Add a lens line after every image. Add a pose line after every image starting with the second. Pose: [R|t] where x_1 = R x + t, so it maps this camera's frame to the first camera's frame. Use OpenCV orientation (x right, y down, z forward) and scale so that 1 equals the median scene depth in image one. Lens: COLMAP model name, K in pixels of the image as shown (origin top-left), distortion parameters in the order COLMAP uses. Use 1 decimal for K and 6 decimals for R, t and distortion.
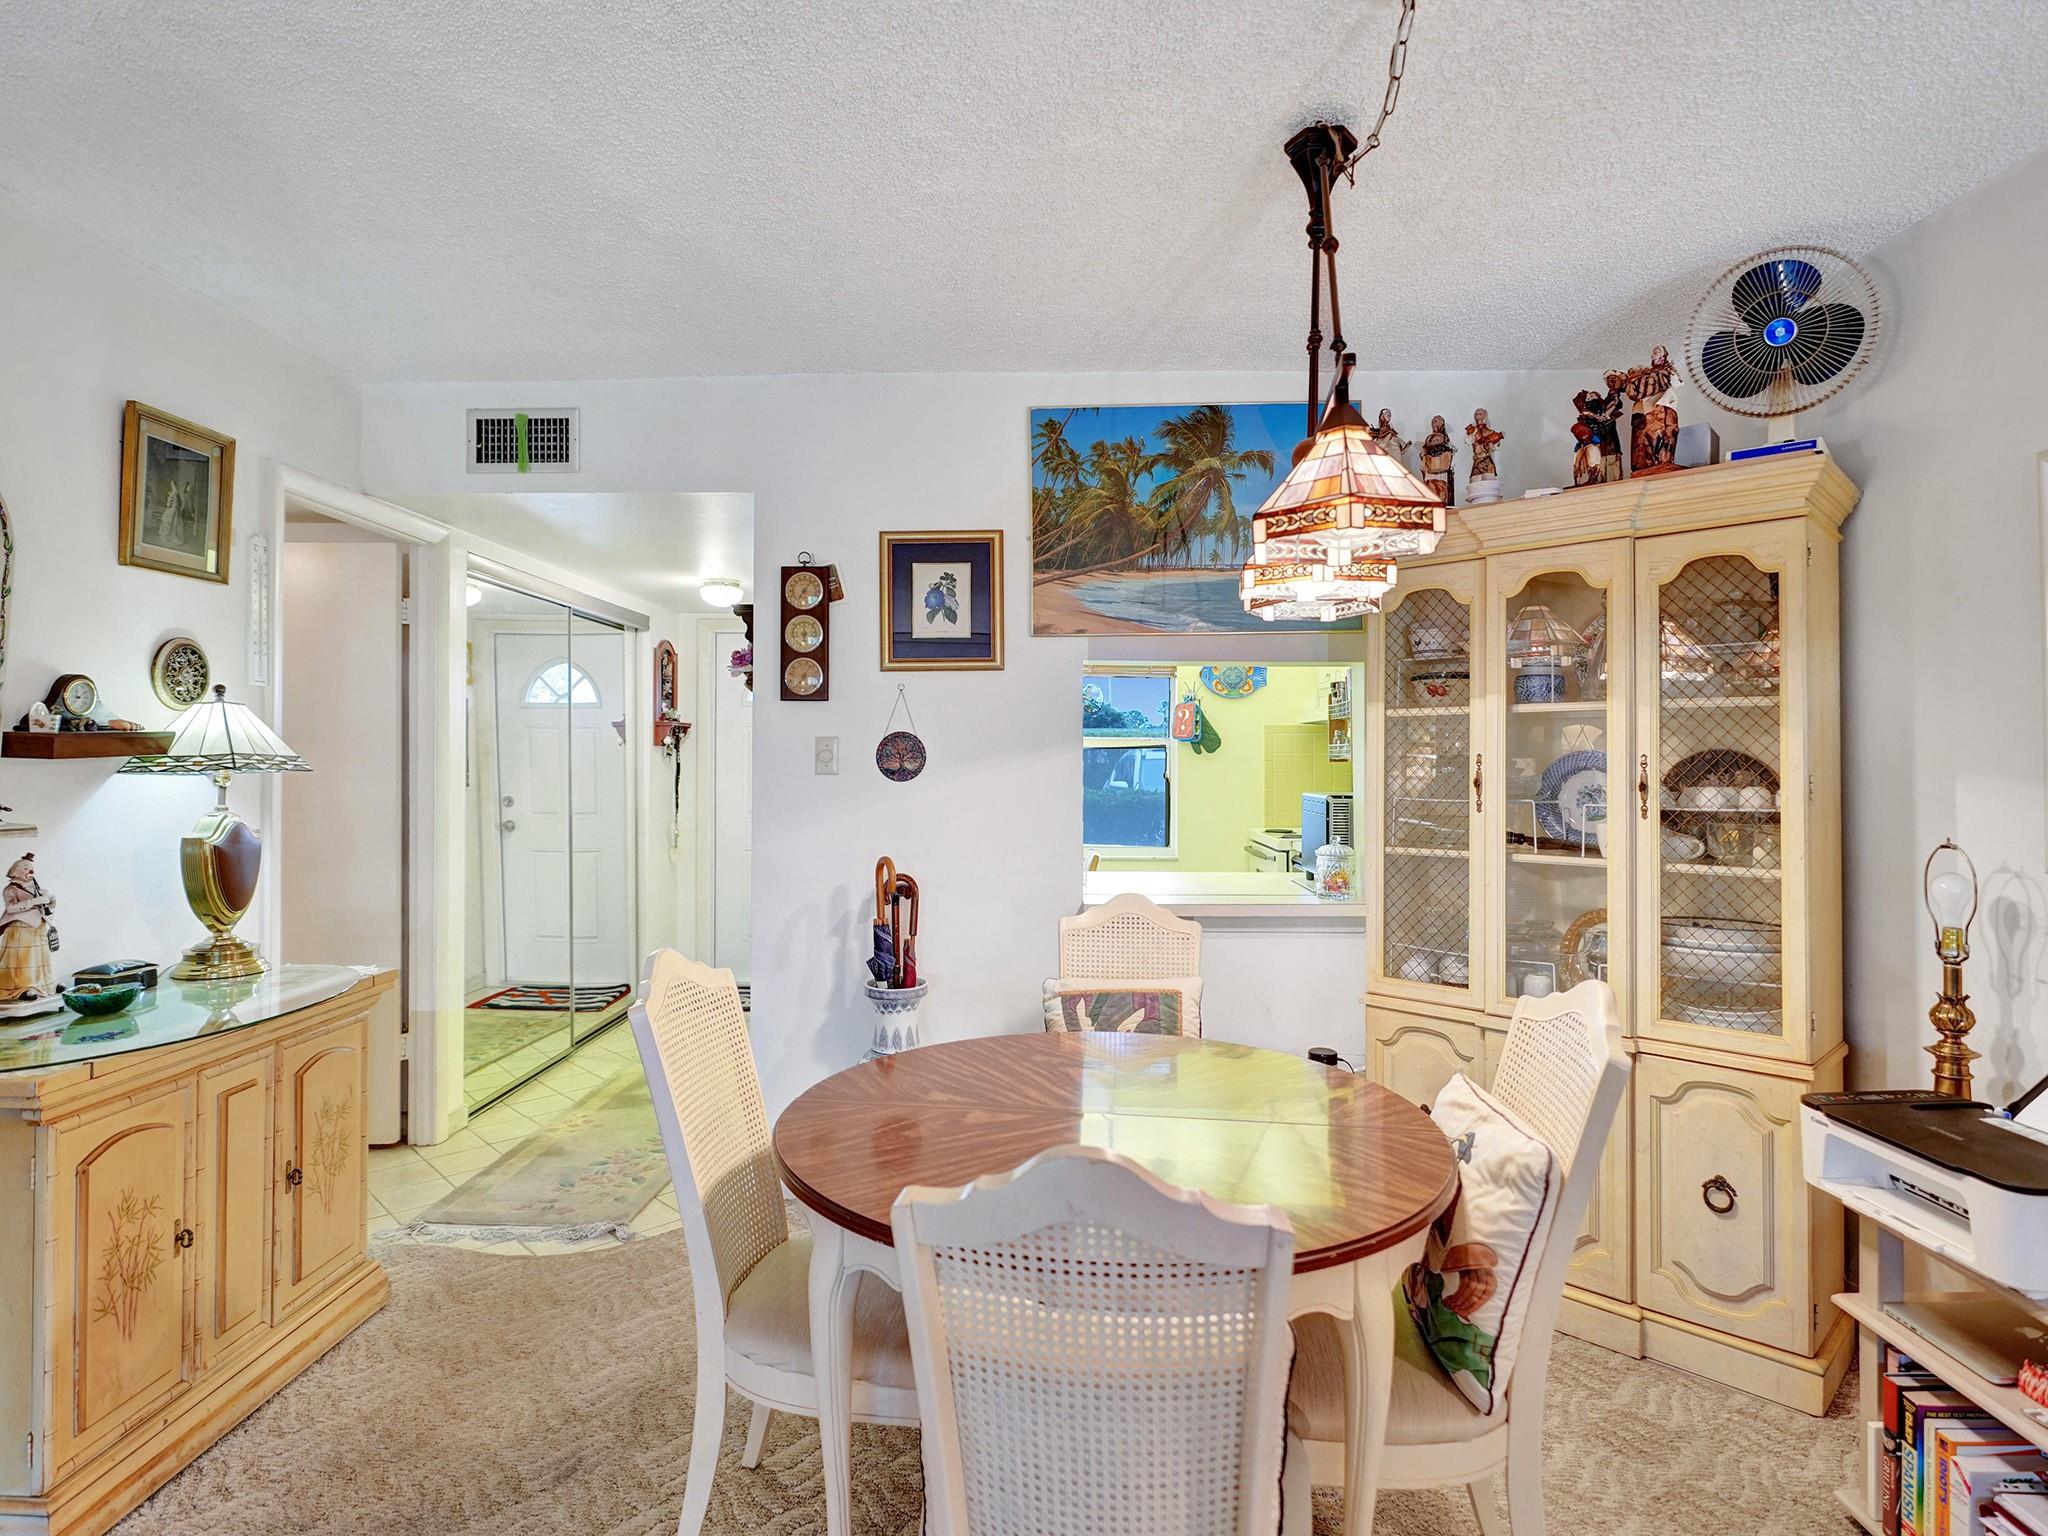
lens RADIAL K [[1099.8, 0, 1010.5], [0, 1099.8, 741.3], [0, 0, 1]] dist [-0.001360, -0.006206]
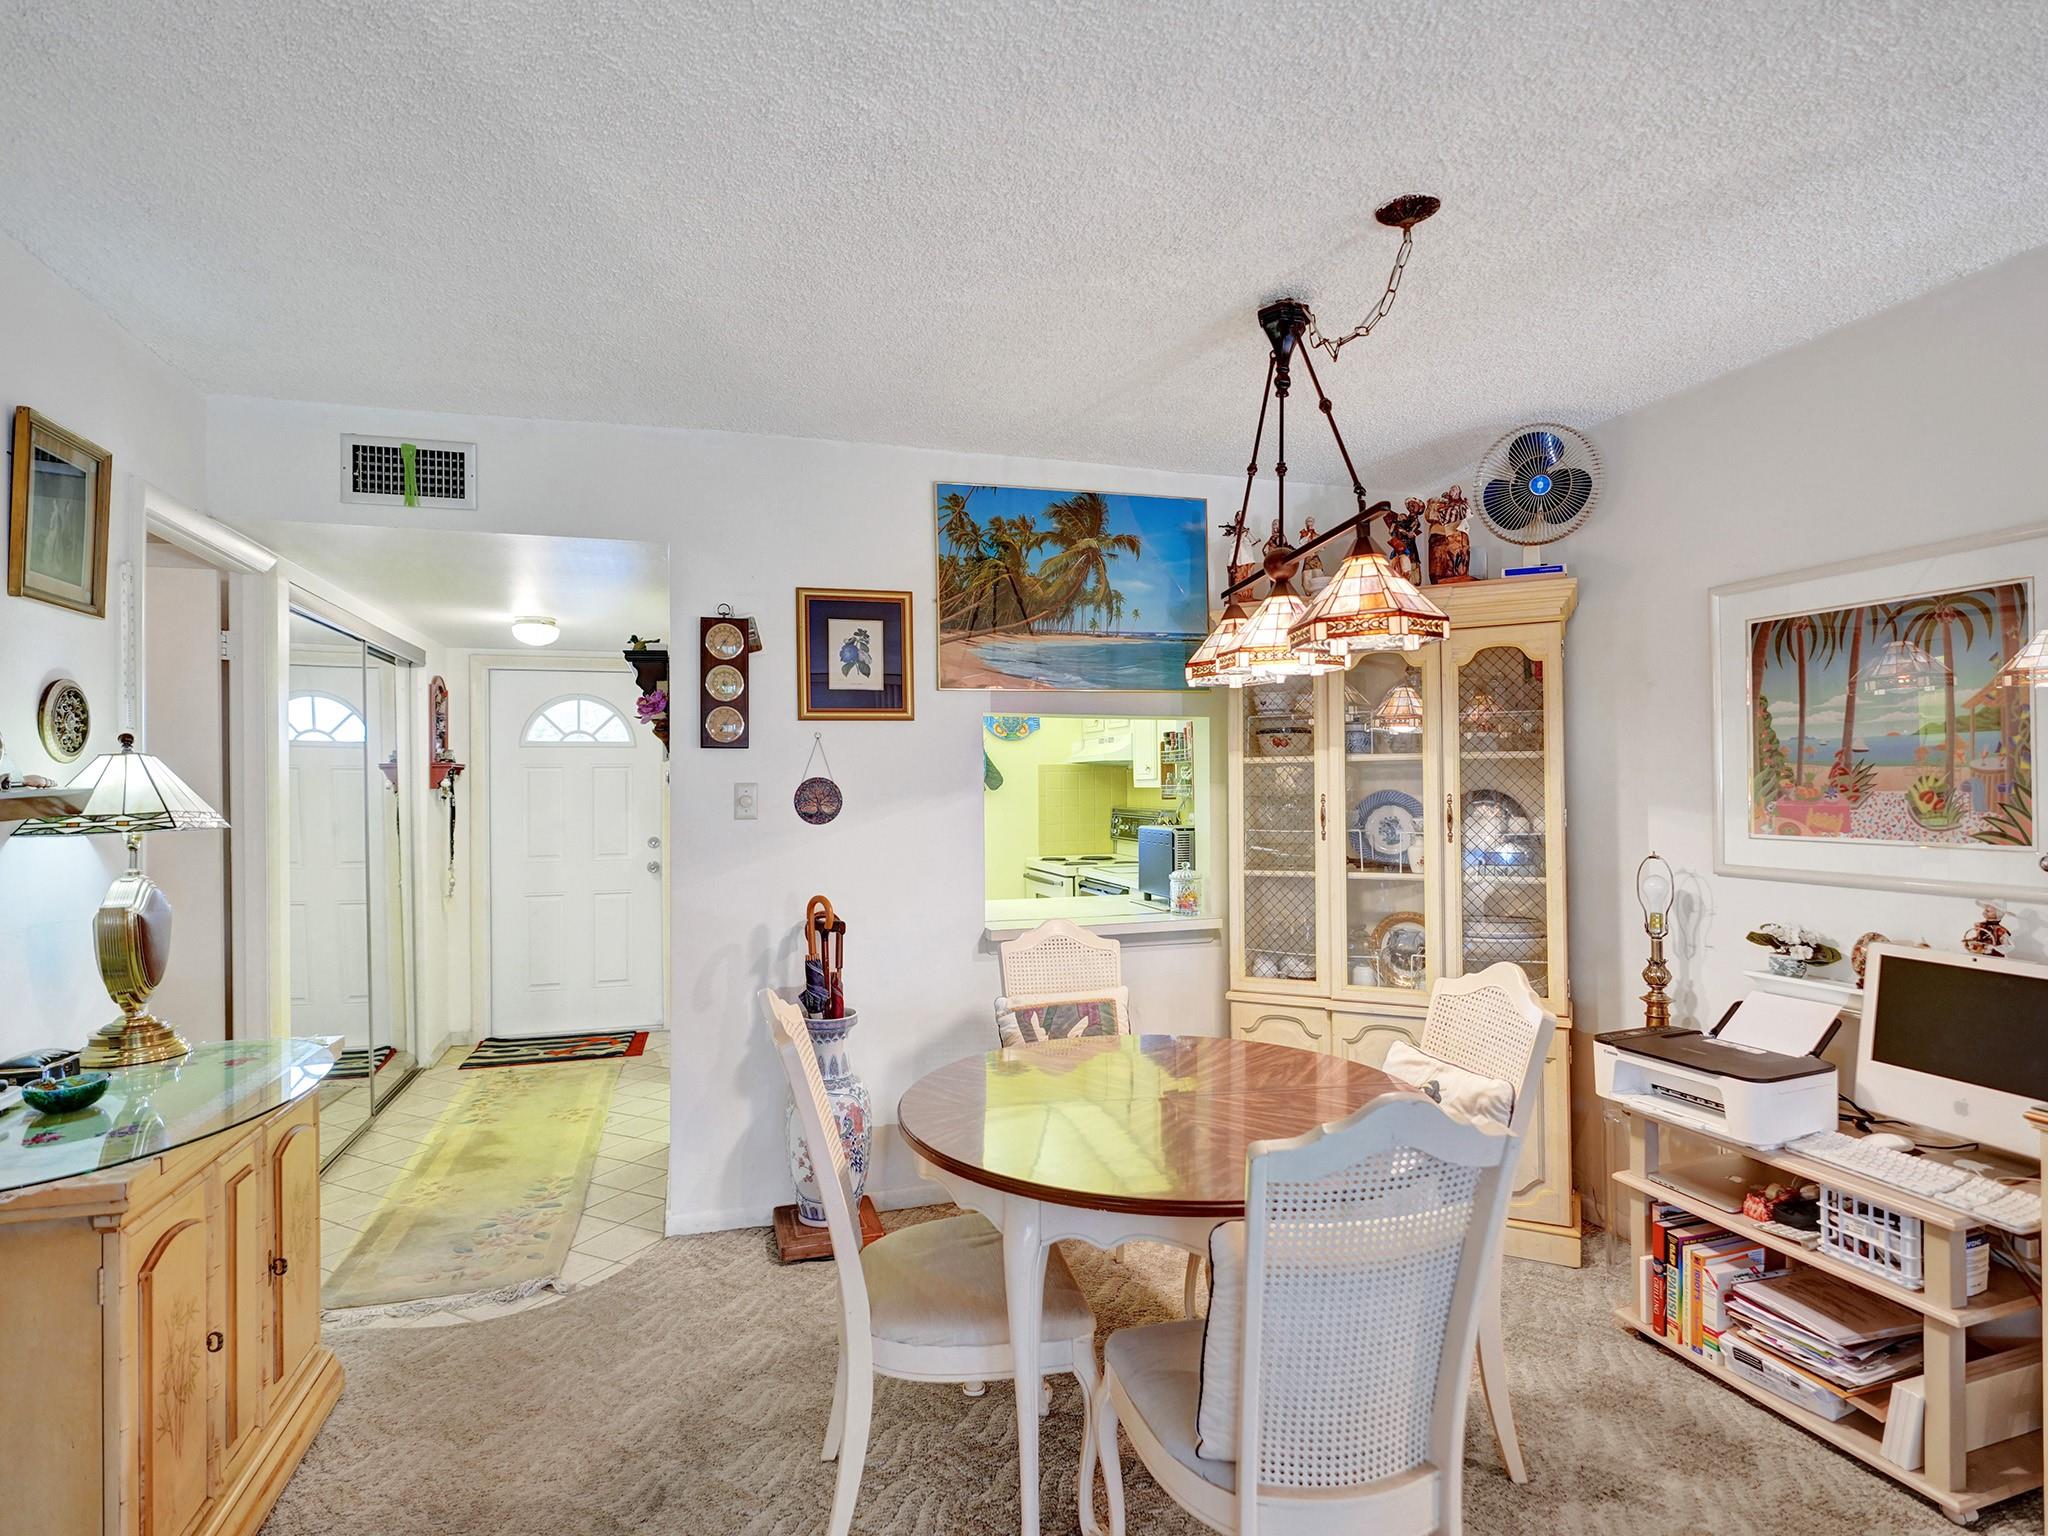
lens RADIAL K [[1067.1, 0, 1025.1], [0, 1067.1, 778.8], [0, 0, 1]] dist [-0.004739, -0.001806]
pose [[0.946549, -0.007103, 0.322481, -0.259647], [0.005313, 0.999965, 0.006429, -0.013929], [-0.322515, -0.004372, 0.946554, -0.040904]]
